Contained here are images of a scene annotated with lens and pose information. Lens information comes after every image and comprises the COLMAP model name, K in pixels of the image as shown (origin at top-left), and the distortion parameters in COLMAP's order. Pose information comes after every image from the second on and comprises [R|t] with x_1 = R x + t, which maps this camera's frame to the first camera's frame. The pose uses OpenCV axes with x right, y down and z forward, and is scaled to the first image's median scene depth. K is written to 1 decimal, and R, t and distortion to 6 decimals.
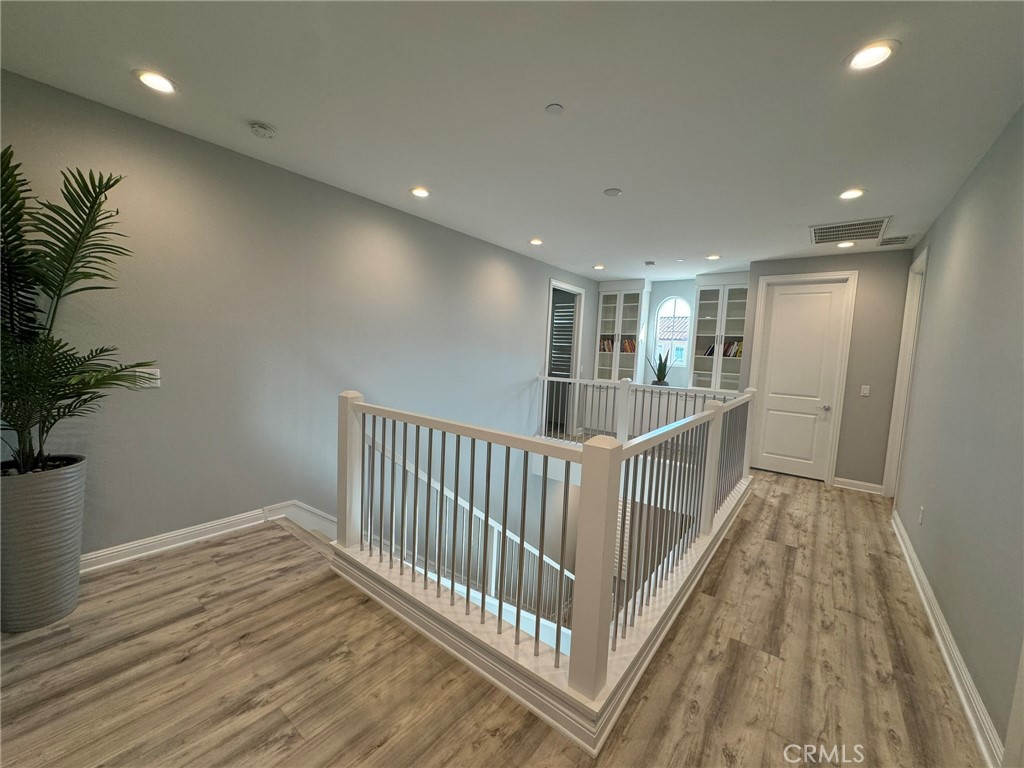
lens RADIAL K [[408.1, 0, 510.9], [0, 408.1, 382.9], [0, 0, 1]] dist [-0.003679, 0.000613]
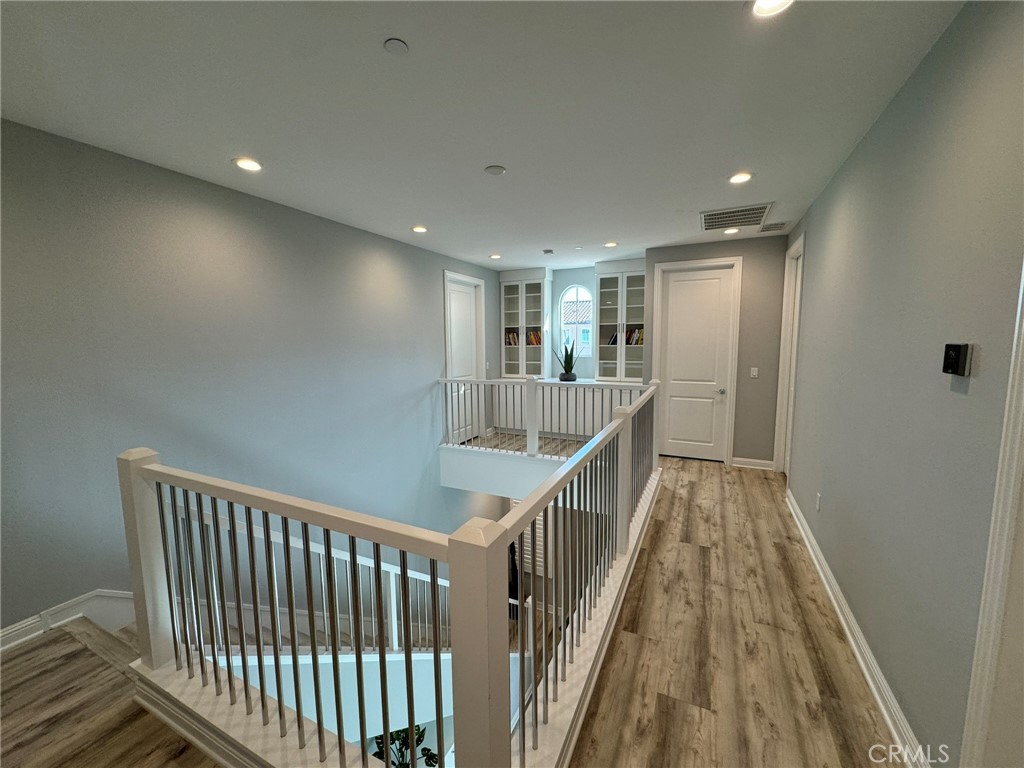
lens RADIAL K [[408.1, 0, 511.9], [0, 408.1, 382.0], [0, 0, 1]] dist [-0.003679, 0.000613]
pose [[0.975988, -0.078834, 0.203057, 0.071012], [0.073172, 0.996696, 0.035254, -0.052415], [-0.205165, -0.019549, 0.978532, 0.144501]]
